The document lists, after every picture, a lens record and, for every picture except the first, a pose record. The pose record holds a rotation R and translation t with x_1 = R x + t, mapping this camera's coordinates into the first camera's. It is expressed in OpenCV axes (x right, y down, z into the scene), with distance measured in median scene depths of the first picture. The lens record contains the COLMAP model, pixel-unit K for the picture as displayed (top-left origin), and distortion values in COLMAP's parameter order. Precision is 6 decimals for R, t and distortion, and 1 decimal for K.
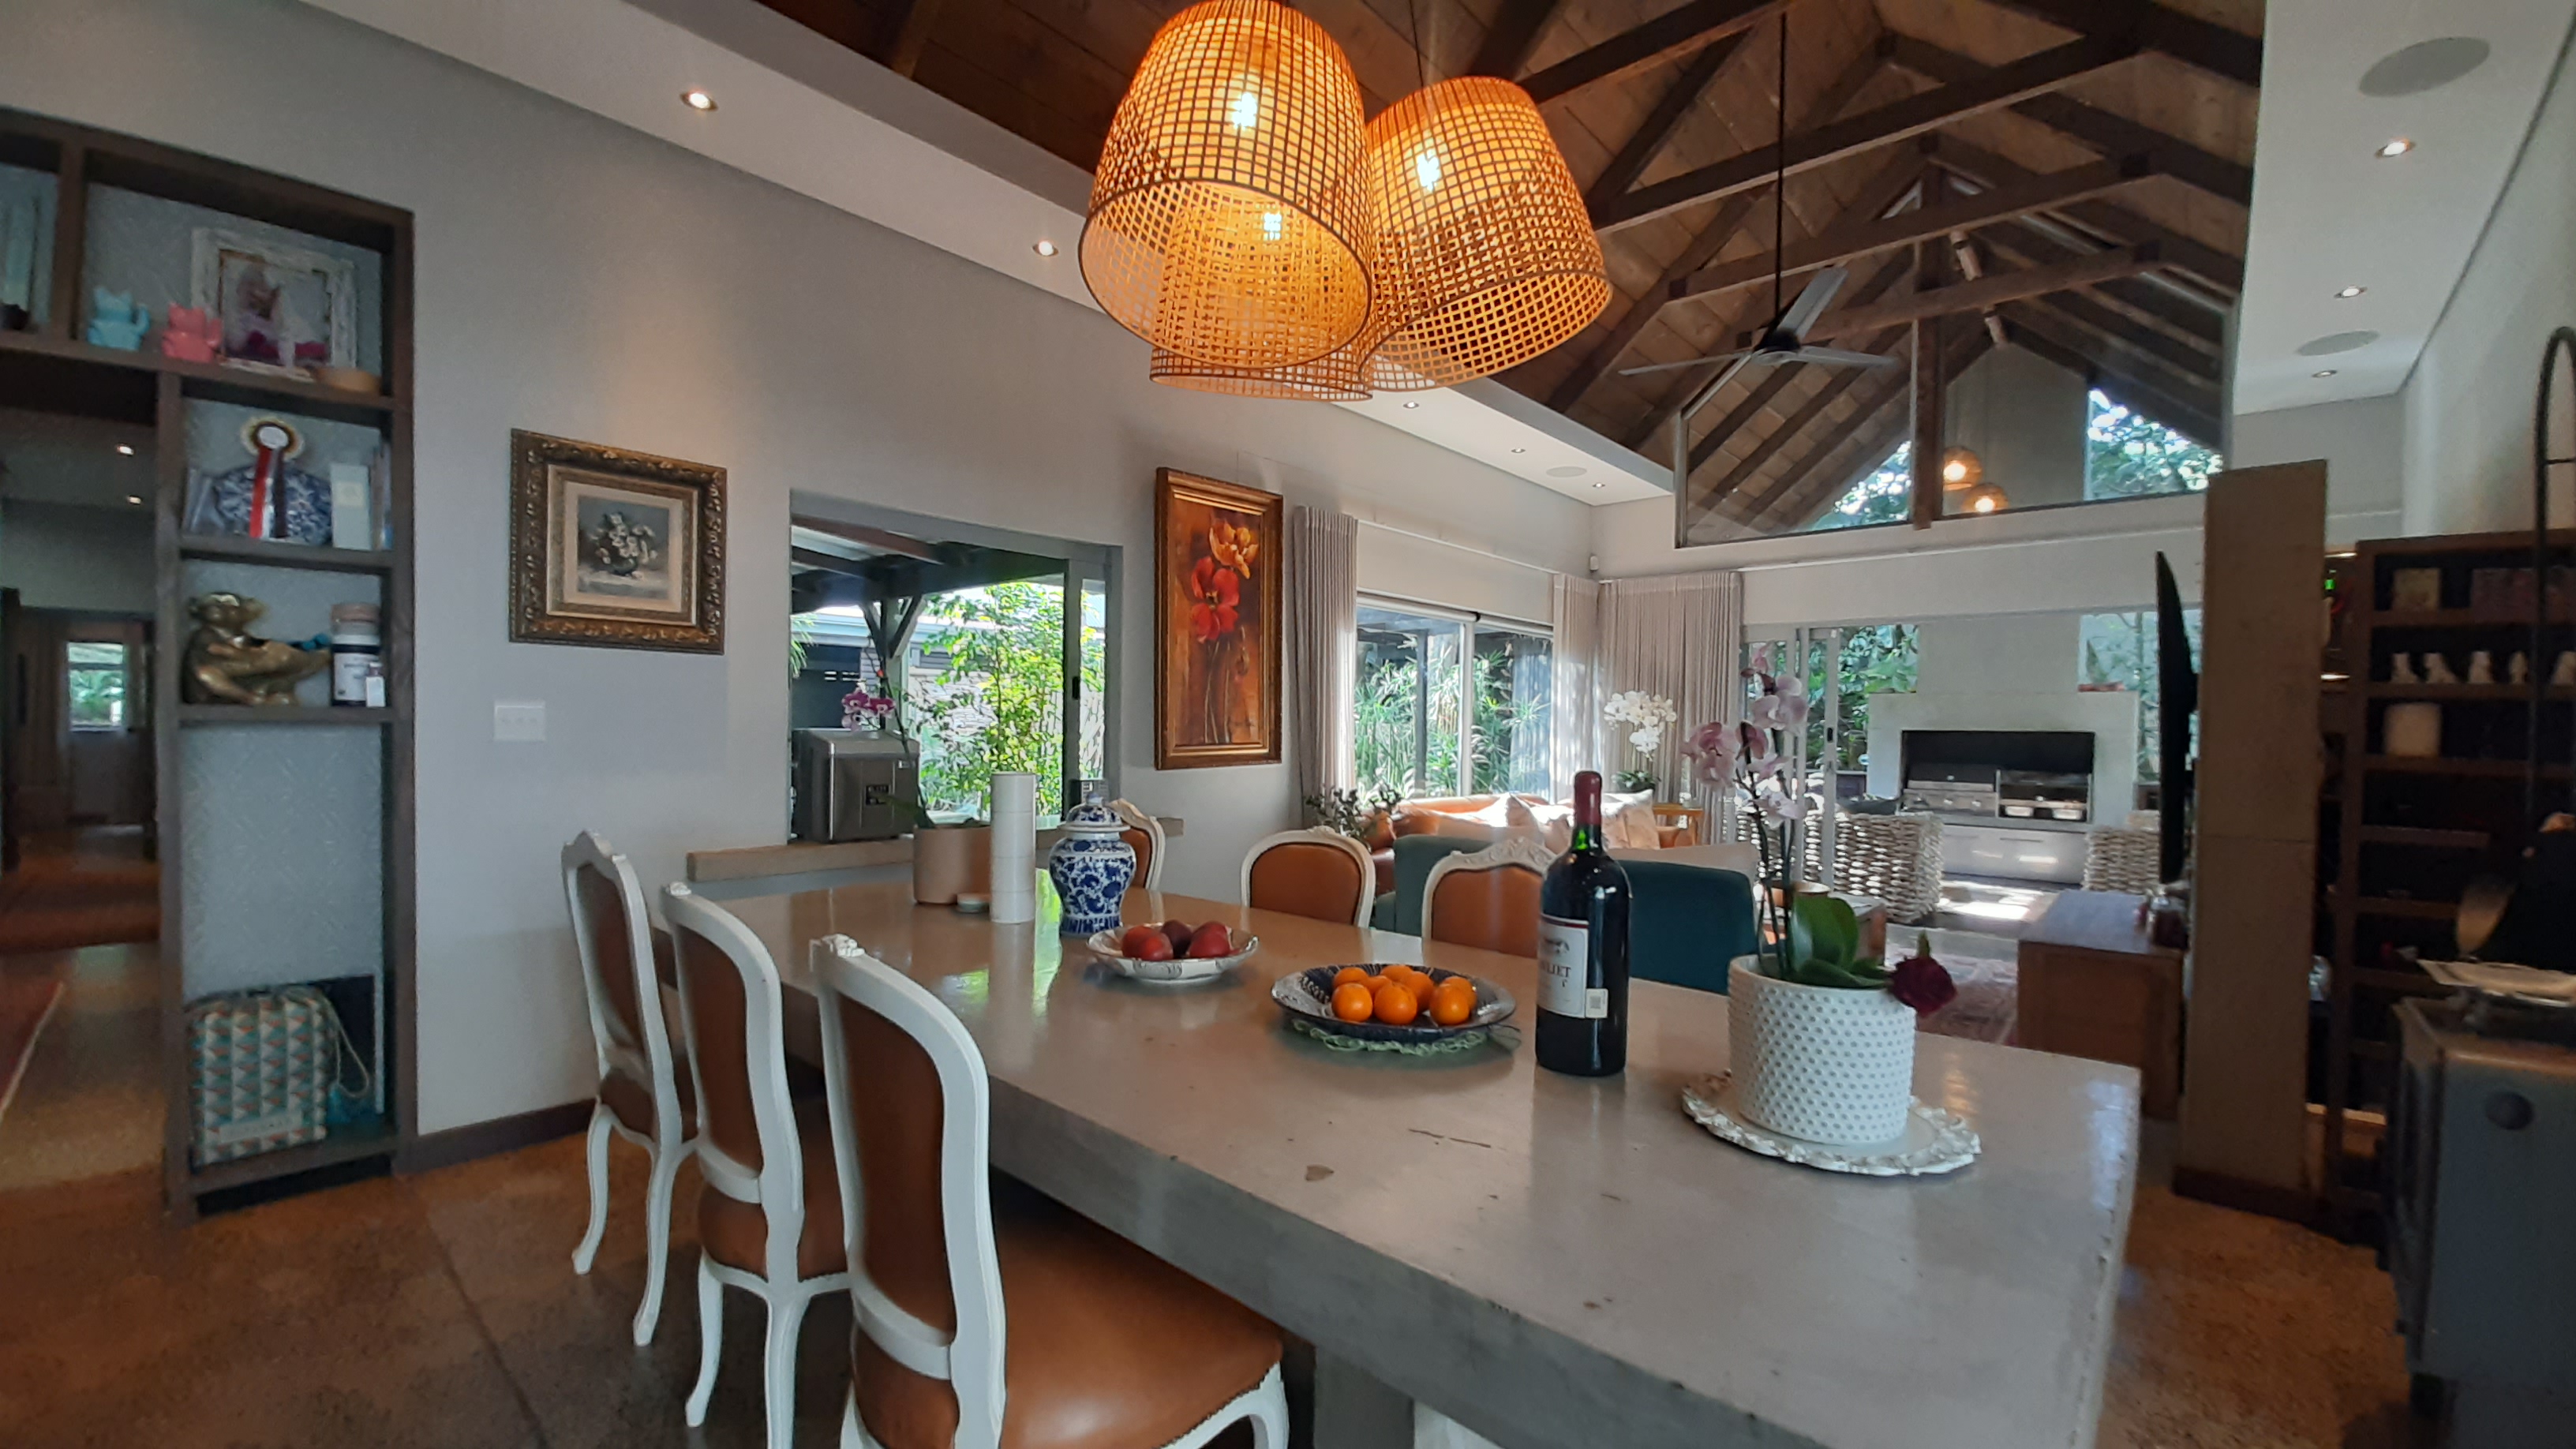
lens RADIAL K [[999.4, 0, 1284.0], [0, 999.4, 732.5], [0, 0, 1]] dist [0.016158, -0.014929]
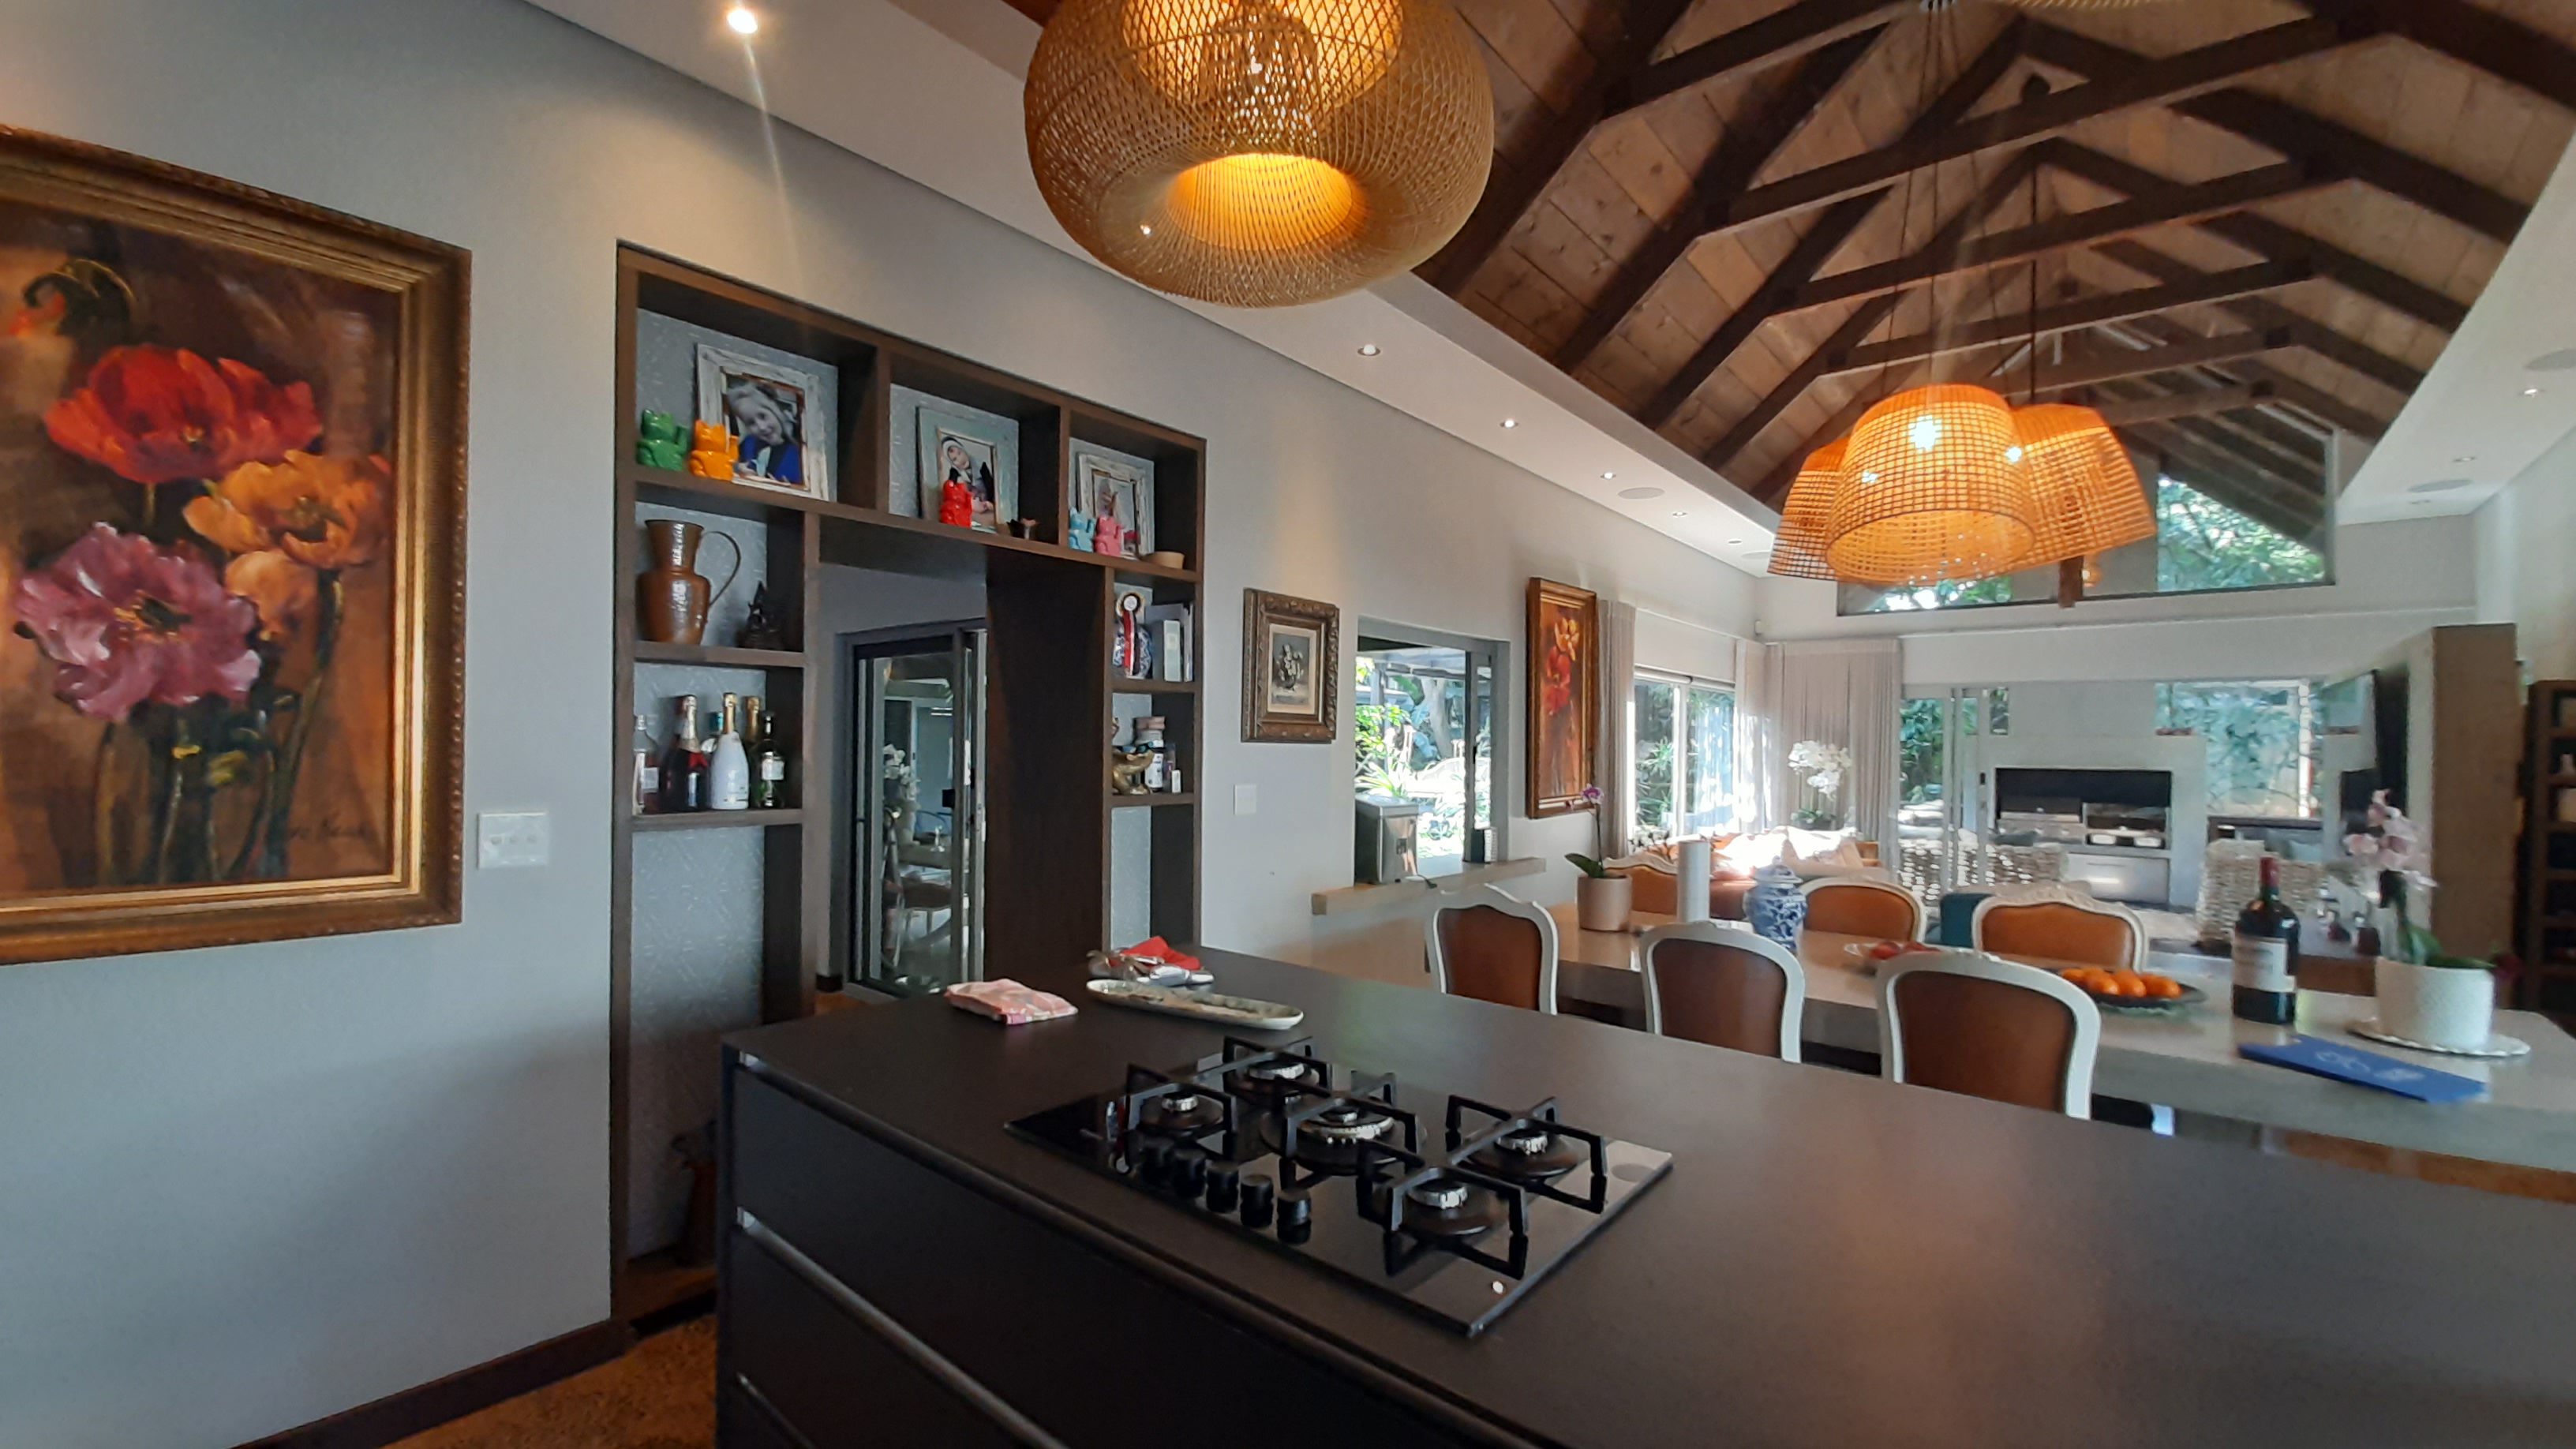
lens RADIAL K [[1008.4, 0, 1289.3], [0, 1008.4, 734.9], [0, 0, 1]] dist [-0.002358, -0.000536]
pose [[0.999508, -0.001838, 0.031297, -0.429091], [0.002371, 0.999853, -0.017000, -0.043929], [-0.031261, 0.017066, 0.999366, -0.218313]]
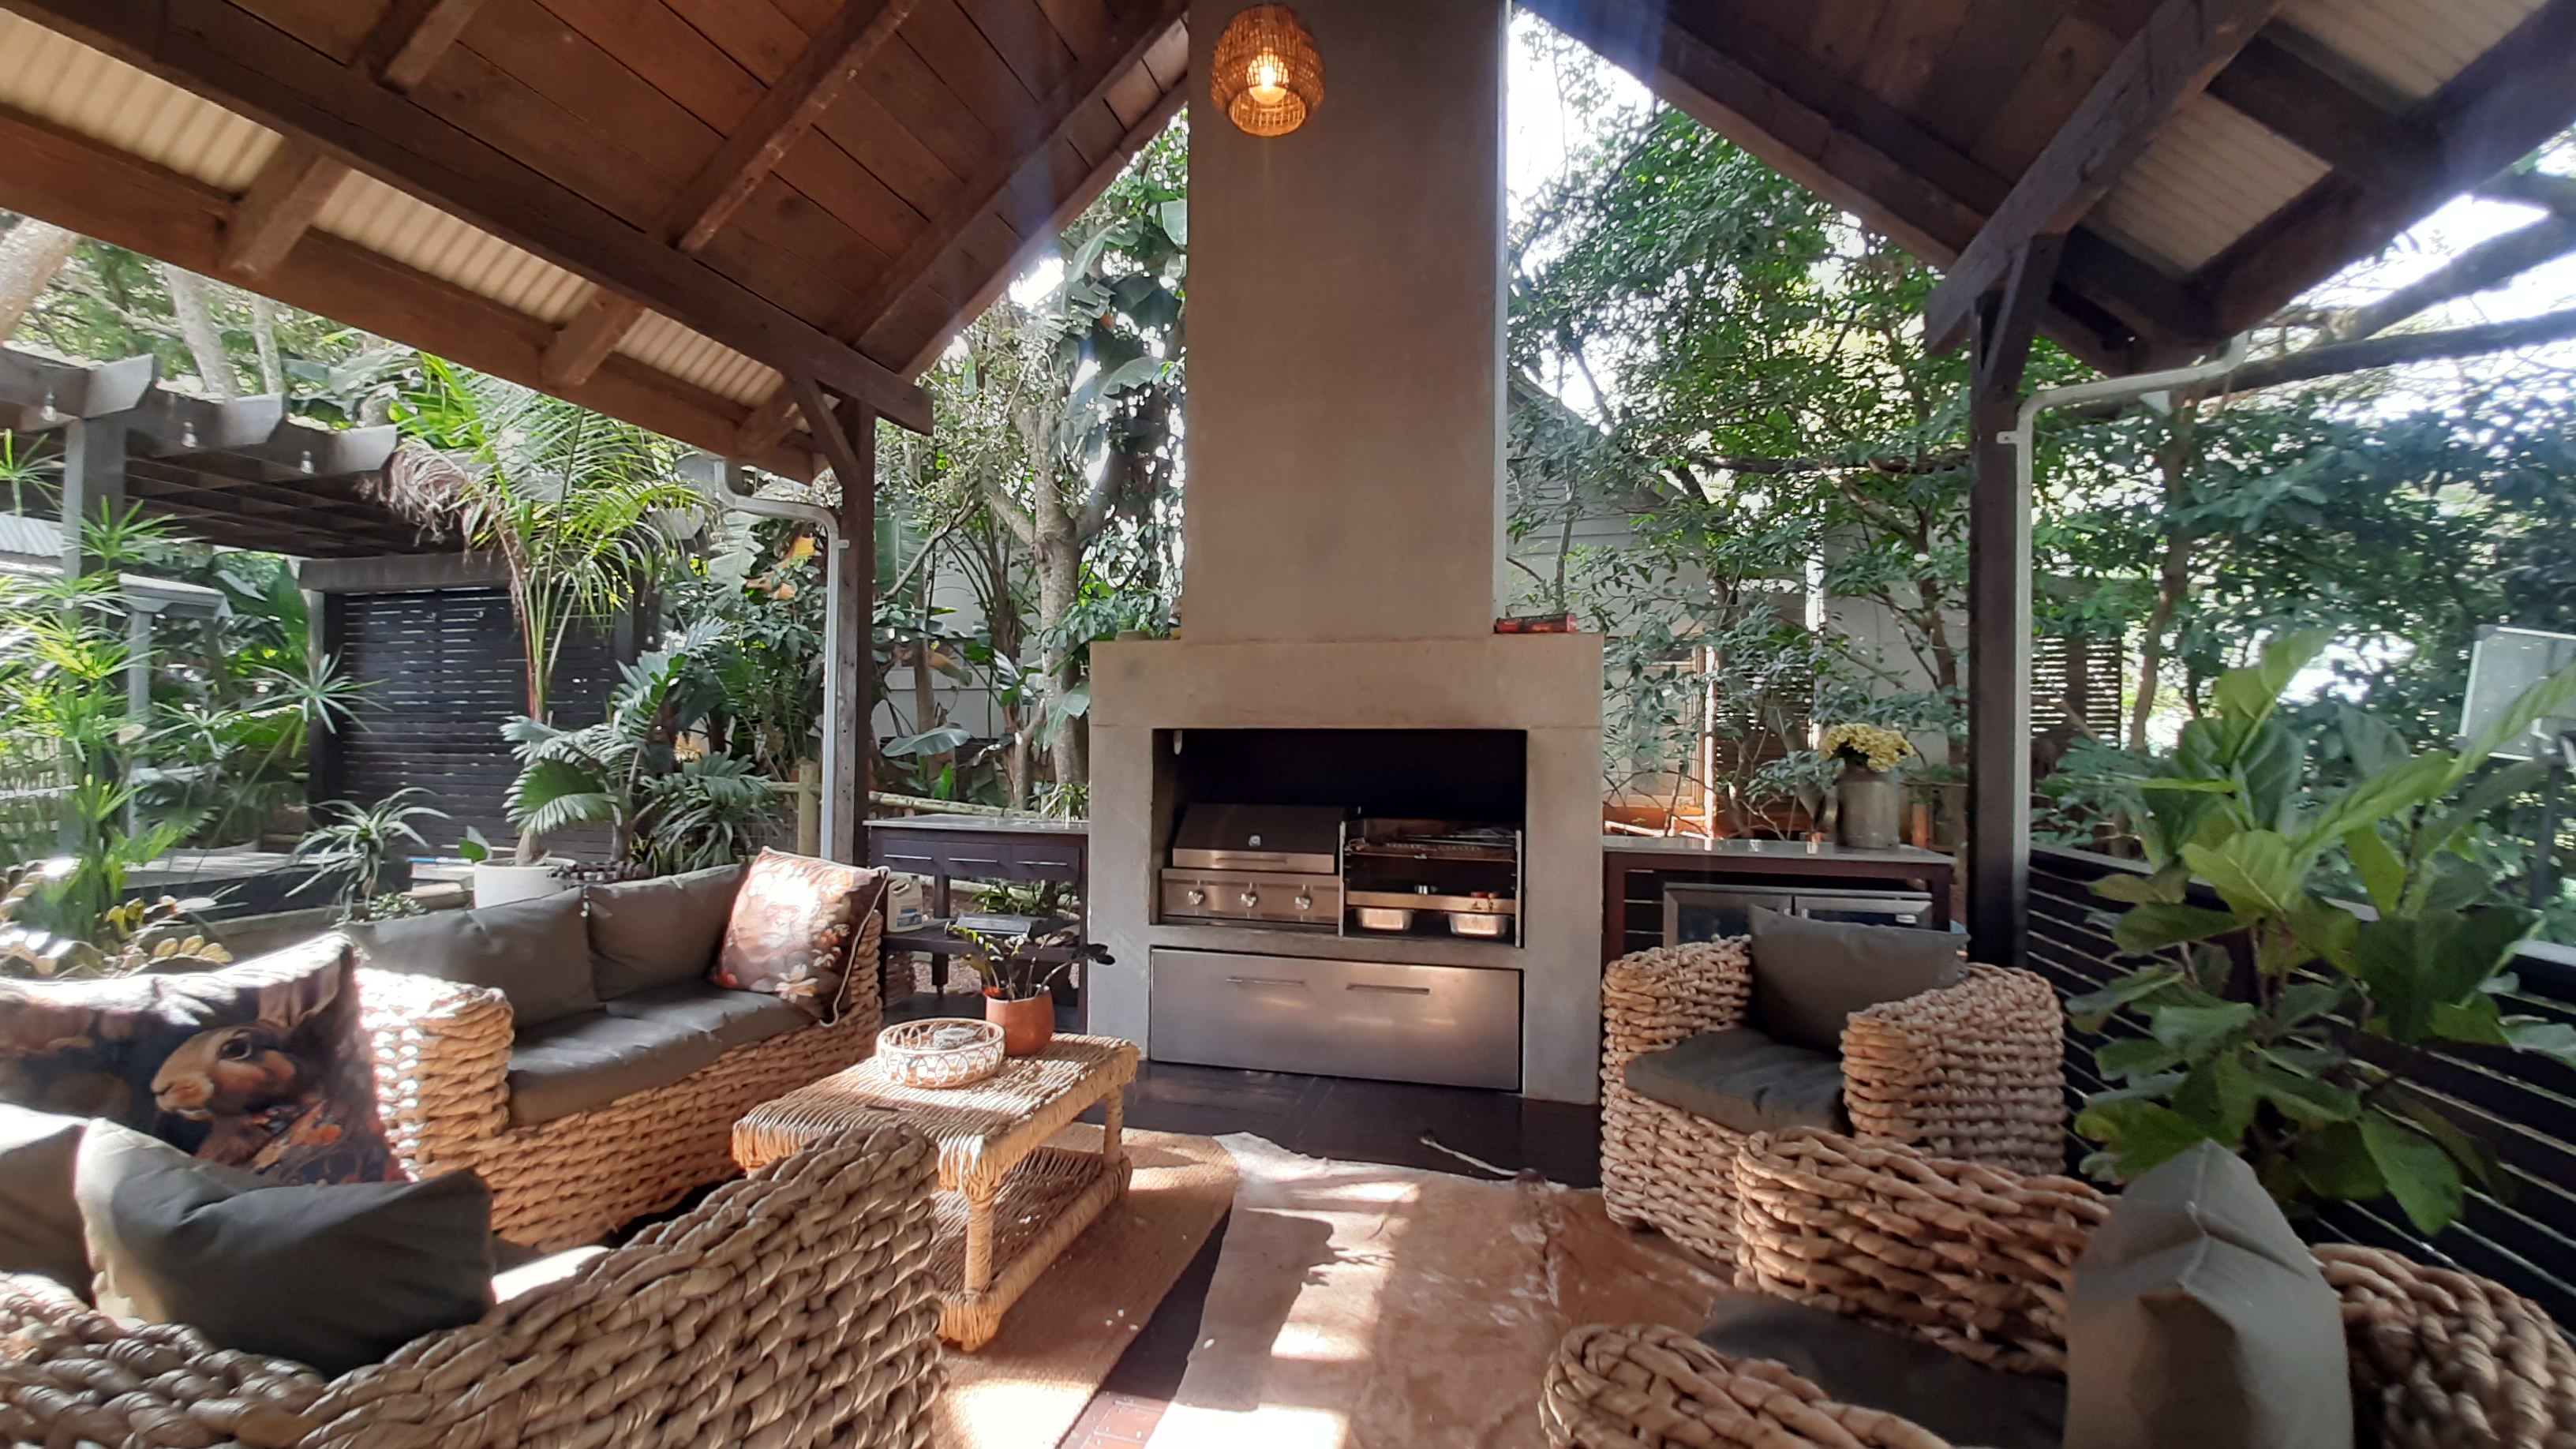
lens RADIAL K [[1014.3, 0, 1292.9], [0, 1014.3, 737.5], [0, 0, 1]] dist [0.014023, -0.015463]
pose [[0.887881, -0.003477, 0.460059, 0.946368], [0.008083, 0.999935, -0.008043, 0.010513], [-0.460001, 0.010860, 0.887852, 1.203115]]
